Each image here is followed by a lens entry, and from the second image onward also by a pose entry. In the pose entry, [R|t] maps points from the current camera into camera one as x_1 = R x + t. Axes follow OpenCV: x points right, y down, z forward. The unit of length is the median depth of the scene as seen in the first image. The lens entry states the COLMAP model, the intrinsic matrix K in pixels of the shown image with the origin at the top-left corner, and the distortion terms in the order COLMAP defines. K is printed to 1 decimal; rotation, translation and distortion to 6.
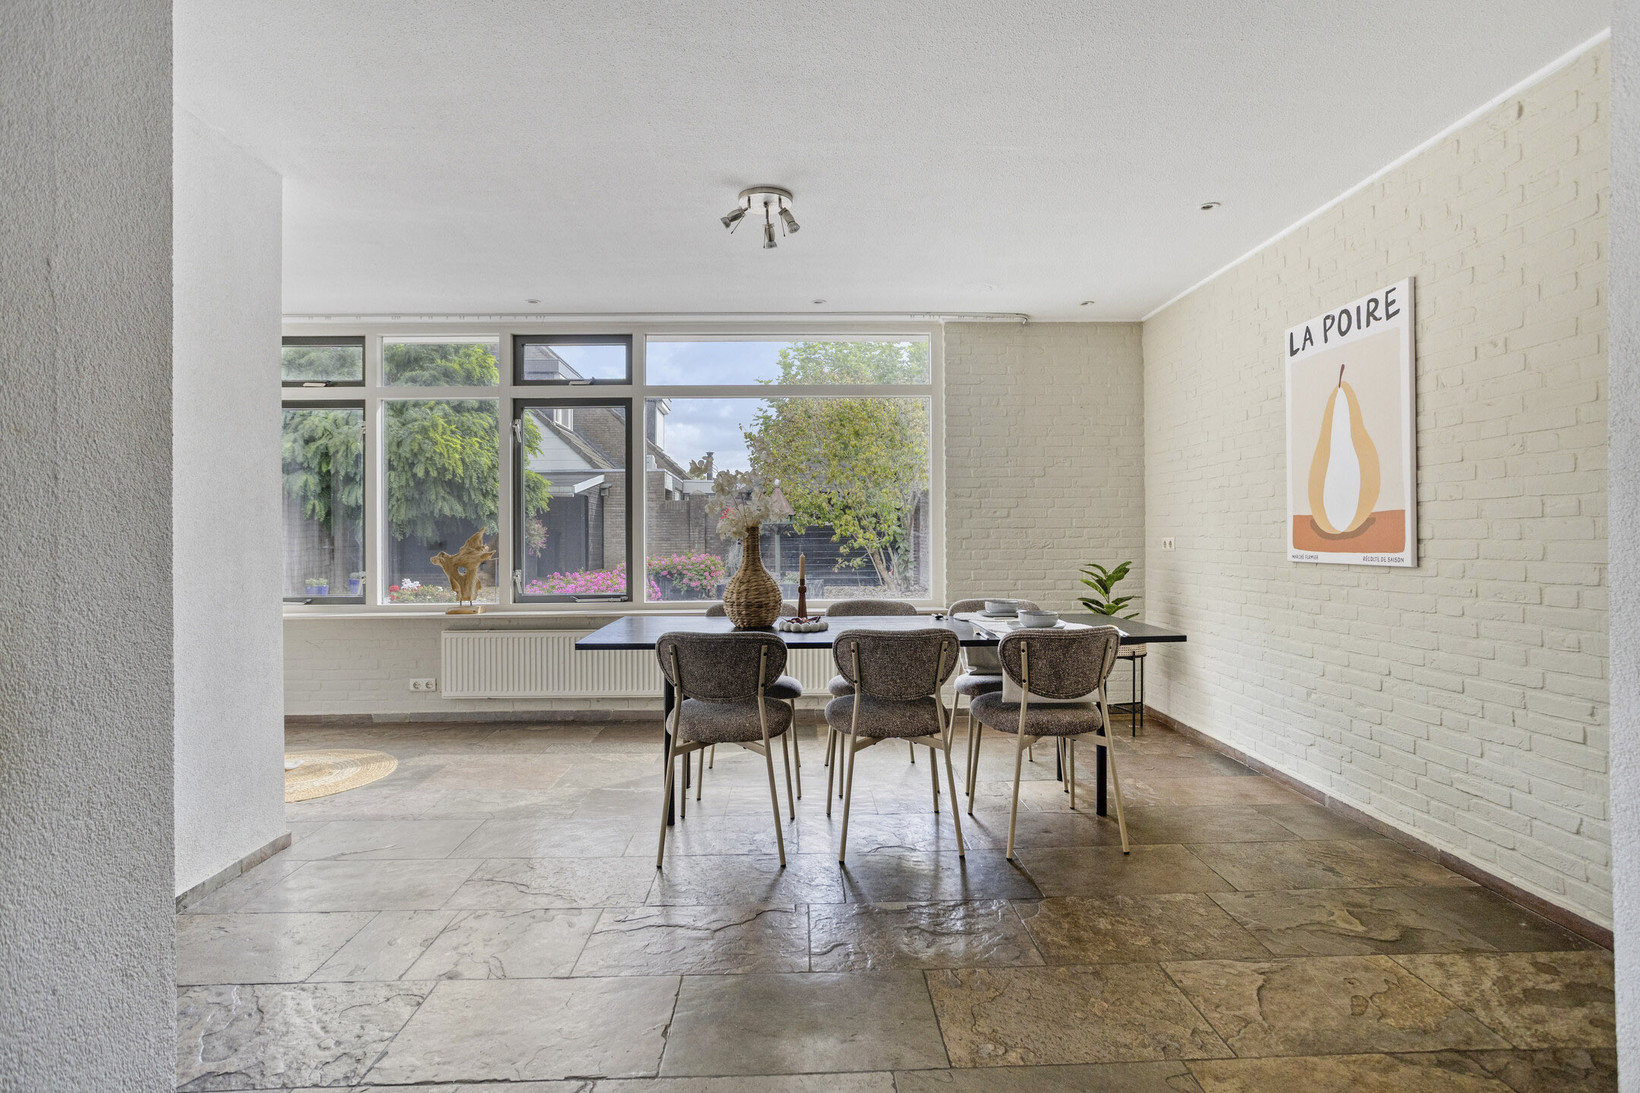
lens RADIAL K [[832.8, 0, 820.8], [0, 832.8, 536.2], [0, 0, 1]] dist [-0.044440, 0.012771]
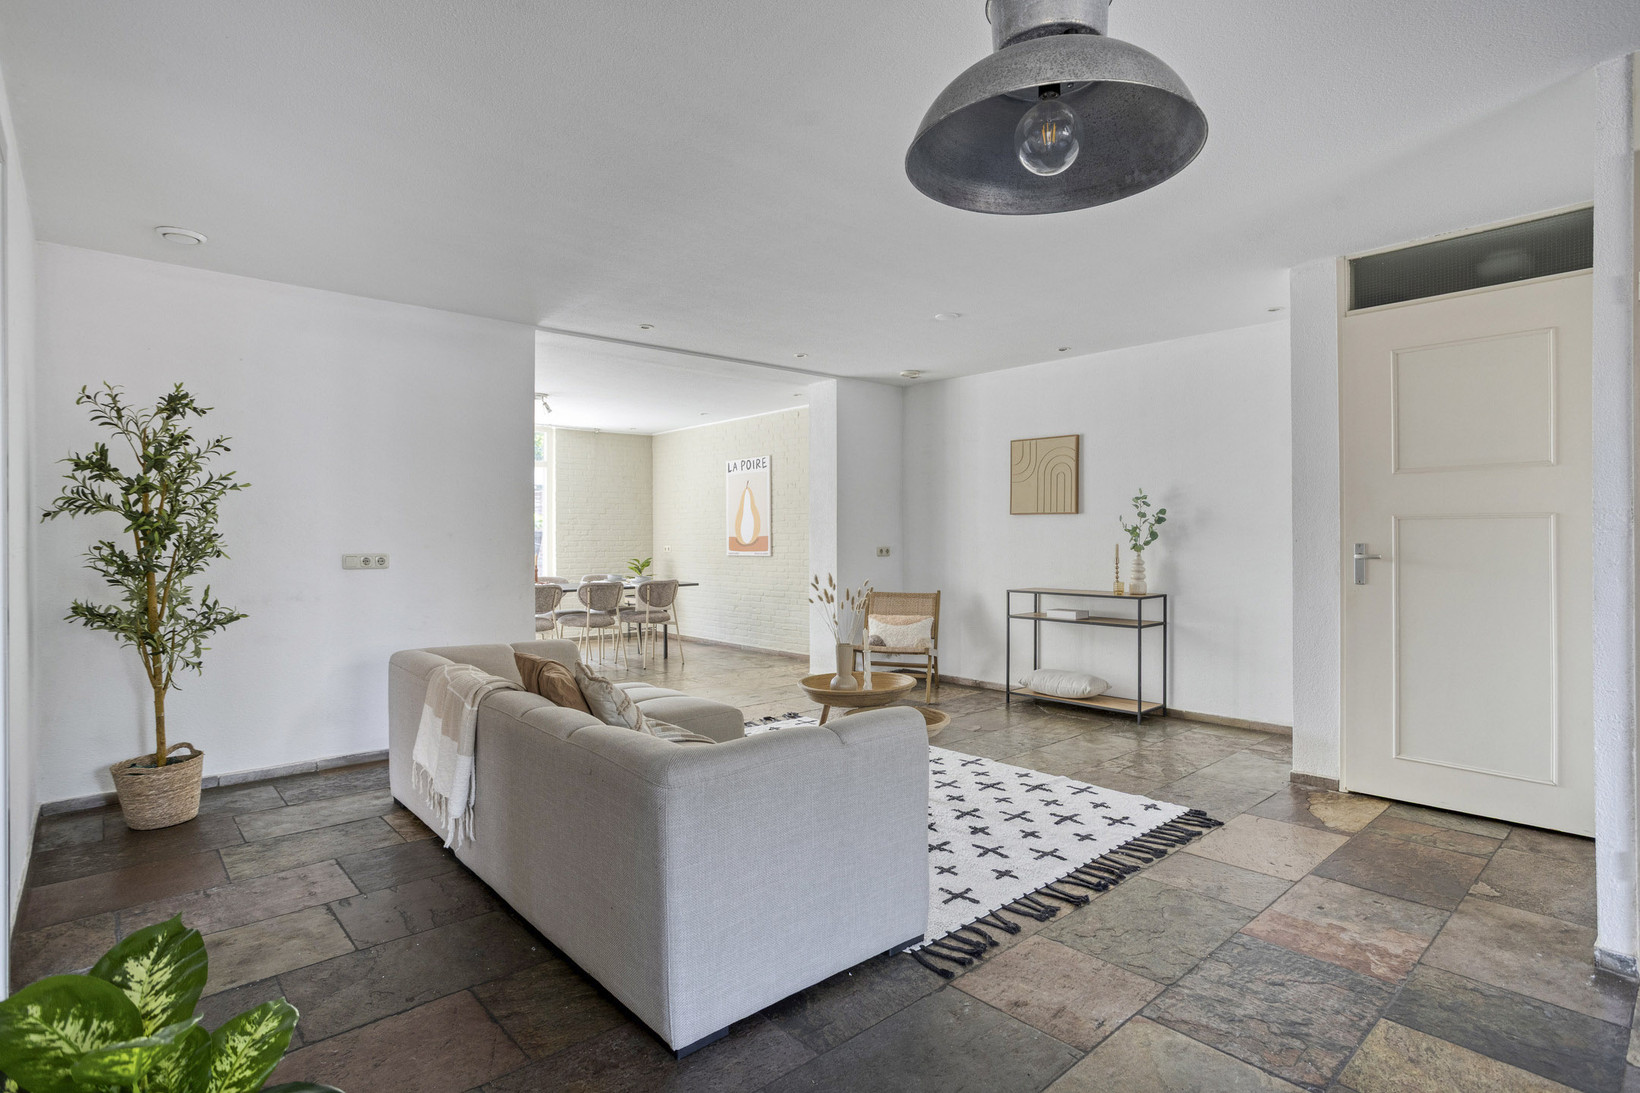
lens RADIAL K [[832.8, 0, 818.4], [0, 832.8, 539.3], [0, 0, 1]] dist [-0.044440, 0.012771]
pose [[0.763313, 0.001627, 0.646027, -0.933948], [0.001974, 0.999986, -0.004850, -0.006373], [-0.646026, 0.004978, 0.763299, -1.210551]]
